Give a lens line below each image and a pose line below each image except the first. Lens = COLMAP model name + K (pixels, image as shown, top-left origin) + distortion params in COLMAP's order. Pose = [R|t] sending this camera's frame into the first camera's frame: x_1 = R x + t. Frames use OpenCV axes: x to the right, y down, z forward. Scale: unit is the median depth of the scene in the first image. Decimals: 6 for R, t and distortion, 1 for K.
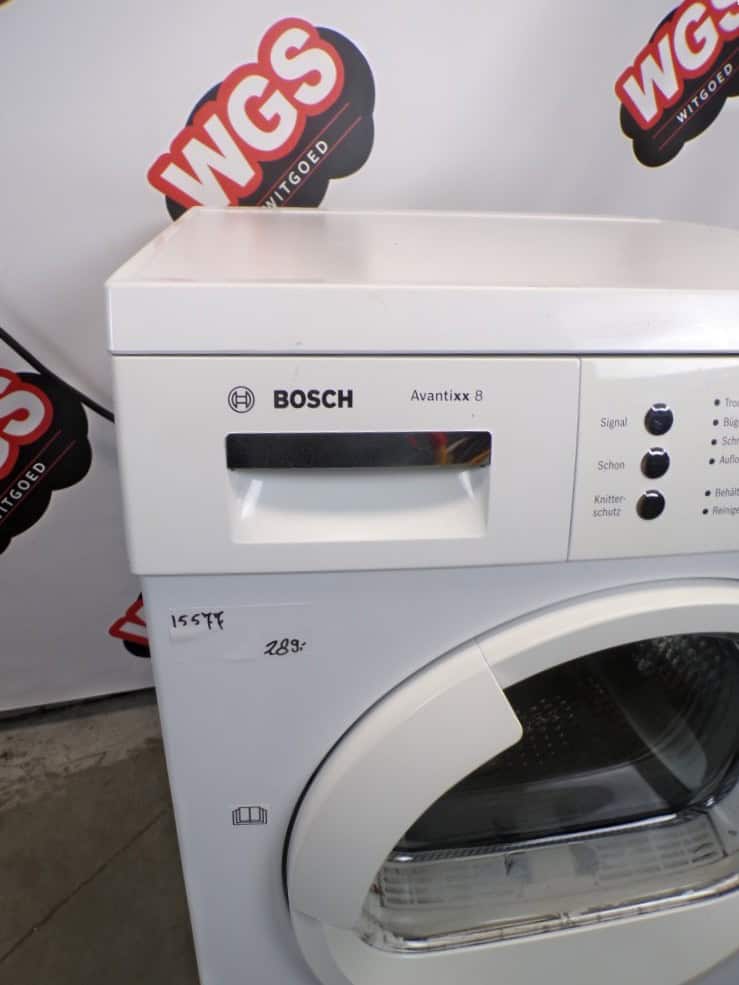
lens RADIAL K [[694.8, 0, 369.5], [0, 694.8, 492.5], [0, 0, 1]] dist [-0.039387, 0.010164]
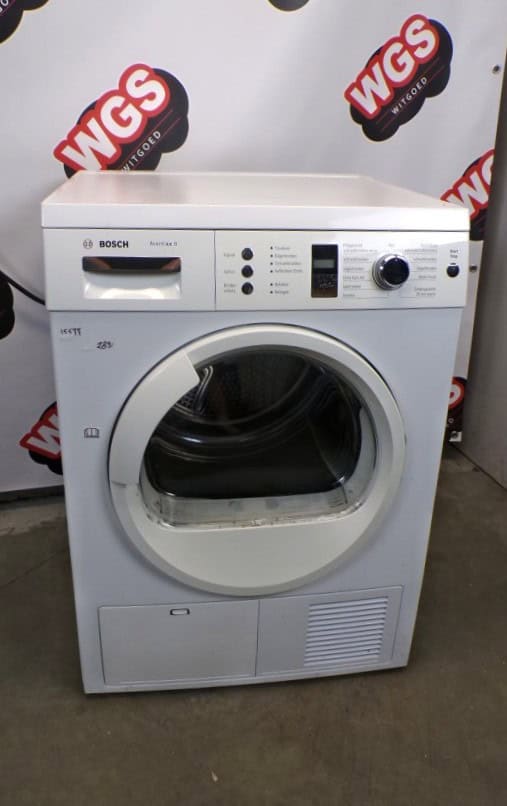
lens RADIAL K [[687.1, 0, 242.9], [0, 687.1, 387.6], [0, 0, 1]] dist [-0.050162, 0.002506]
pose [[0.999702, 0.004628, -0.023950, 0.188198], [-0.006291, 0.997539, -0.069828, 0.233683], [0.023568, 0.069958, 0.997272, -0.627179]]
